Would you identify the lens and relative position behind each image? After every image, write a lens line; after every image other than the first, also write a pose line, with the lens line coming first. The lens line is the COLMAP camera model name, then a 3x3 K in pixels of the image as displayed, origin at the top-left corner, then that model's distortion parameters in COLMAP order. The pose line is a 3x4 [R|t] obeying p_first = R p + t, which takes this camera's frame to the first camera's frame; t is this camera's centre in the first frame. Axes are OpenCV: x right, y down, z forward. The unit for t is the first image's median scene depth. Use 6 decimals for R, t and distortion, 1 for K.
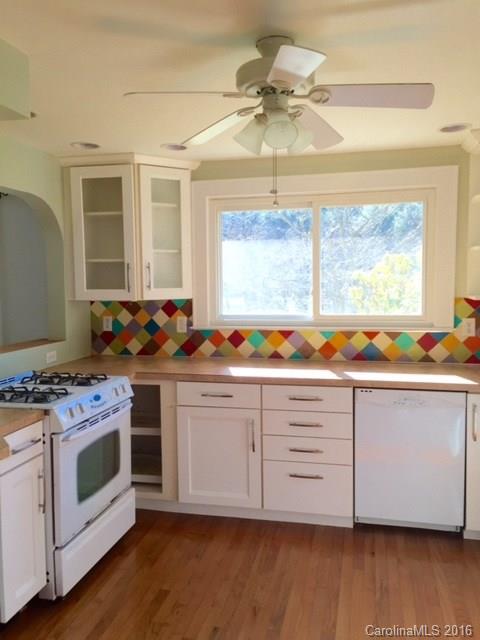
lens RADIAL K [[534.7, 0, 240.0], [0, 534.7, 320.0], [0, 0, 1]] dist [0.086820, -0.100819]
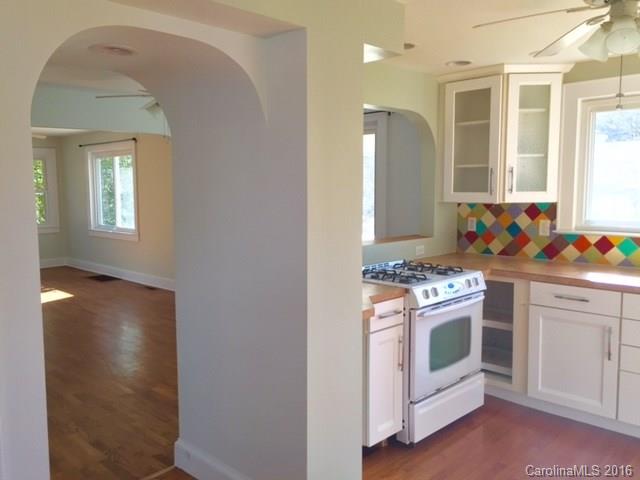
lens RADIAL K [[534.7, 0, 320.0], [0, 534.7, 240.0], [0, 0, 1]] dist [0.086820, -0.100819]
pose [[0.848417, 0.058506, -0.526085, 0.081747], [-0.044611, 0.998240, 0.039071, 0.011835], [0.527445, -0.009679, 0.849534, -0.105556]]
